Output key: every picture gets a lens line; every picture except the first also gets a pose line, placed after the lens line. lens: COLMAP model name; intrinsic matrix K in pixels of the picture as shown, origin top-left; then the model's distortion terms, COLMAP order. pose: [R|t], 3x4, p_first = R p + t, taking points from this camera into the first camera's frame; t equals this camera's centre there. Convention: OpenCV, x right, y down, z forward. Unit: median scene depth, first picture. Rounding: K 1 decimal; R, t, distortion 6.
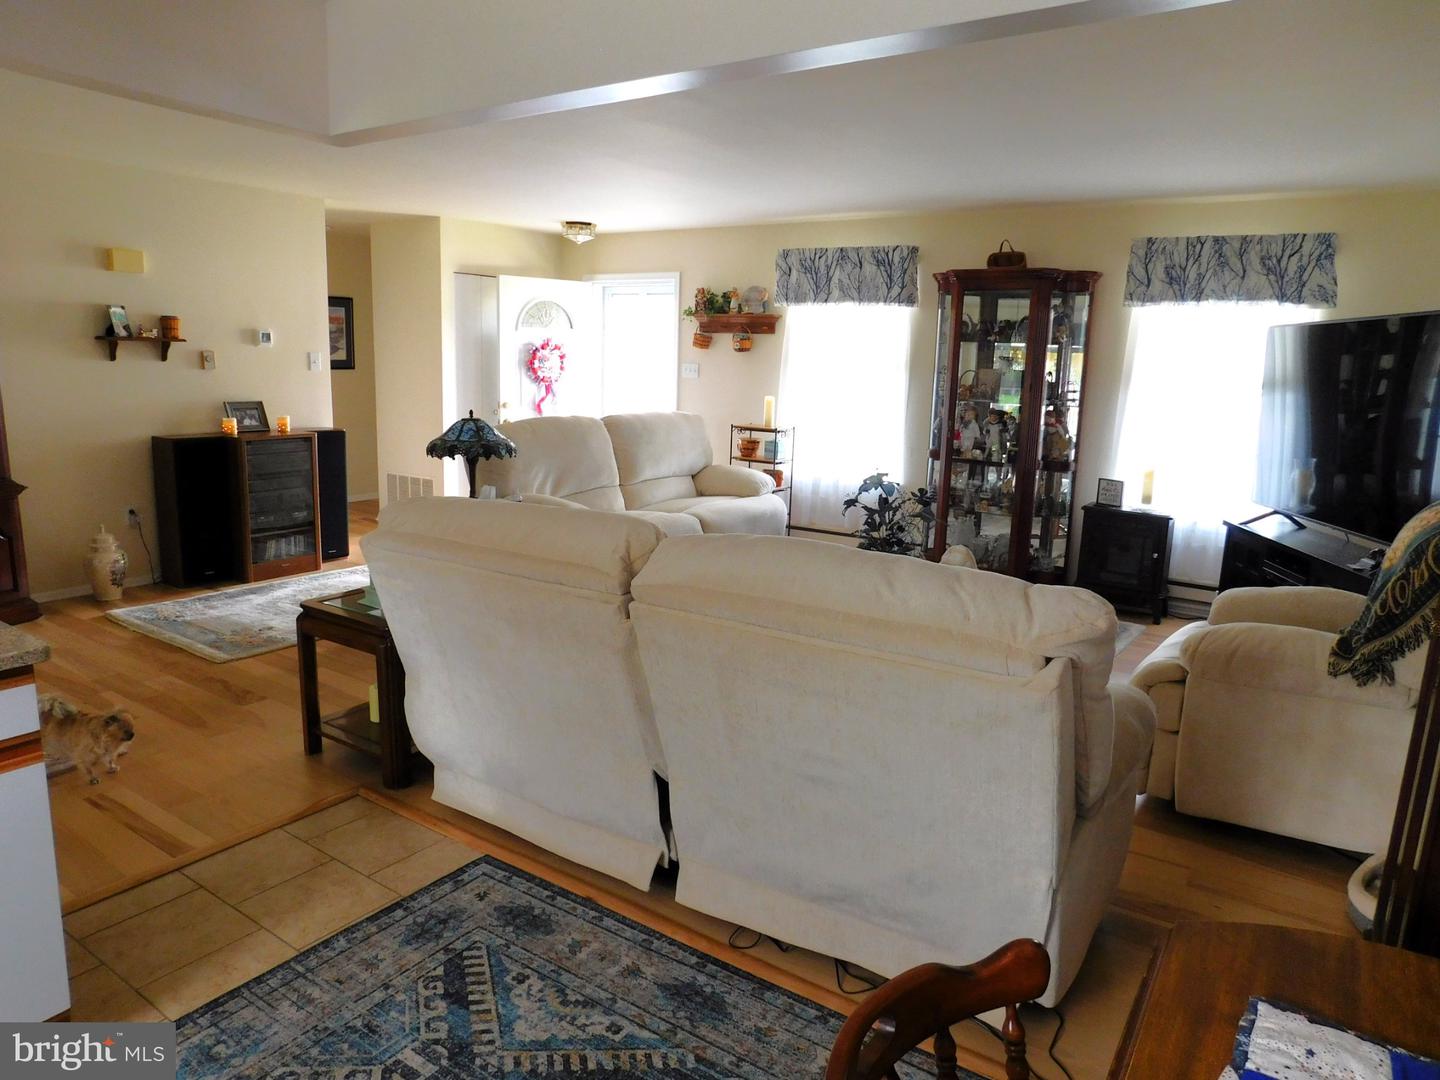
lens RADIAL K [[951.7, 0, 720.0], [0, 951.7, 540.0], [0, 0, 1]] dist [-0.048311, 0.000873]
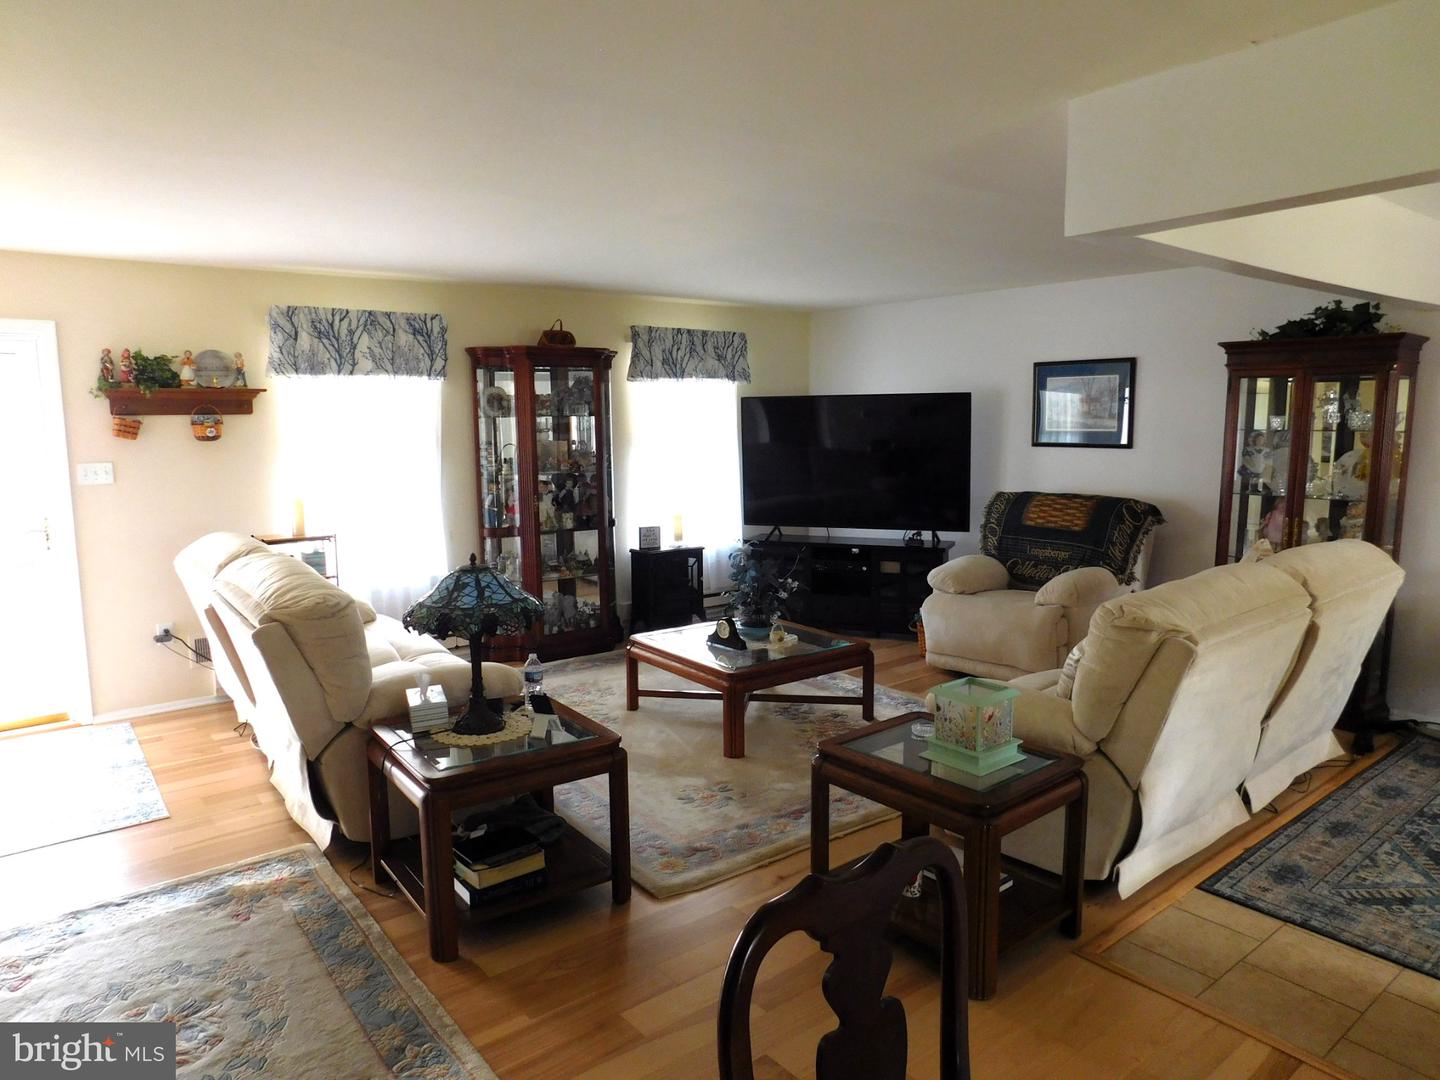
lens RADIAL K [[959.3, 0, 720.0], [0, 959.3, 540.0], [0, 0, 1]] dist [-0.072875, 0.065043]
pose [[0.284507, -0.155576, 0.945966, -0.645078], [0.200355, 0.974604, 0.100028, -0.139069], [-0.937504, 0.161070, 0.308452, 0.506218]]
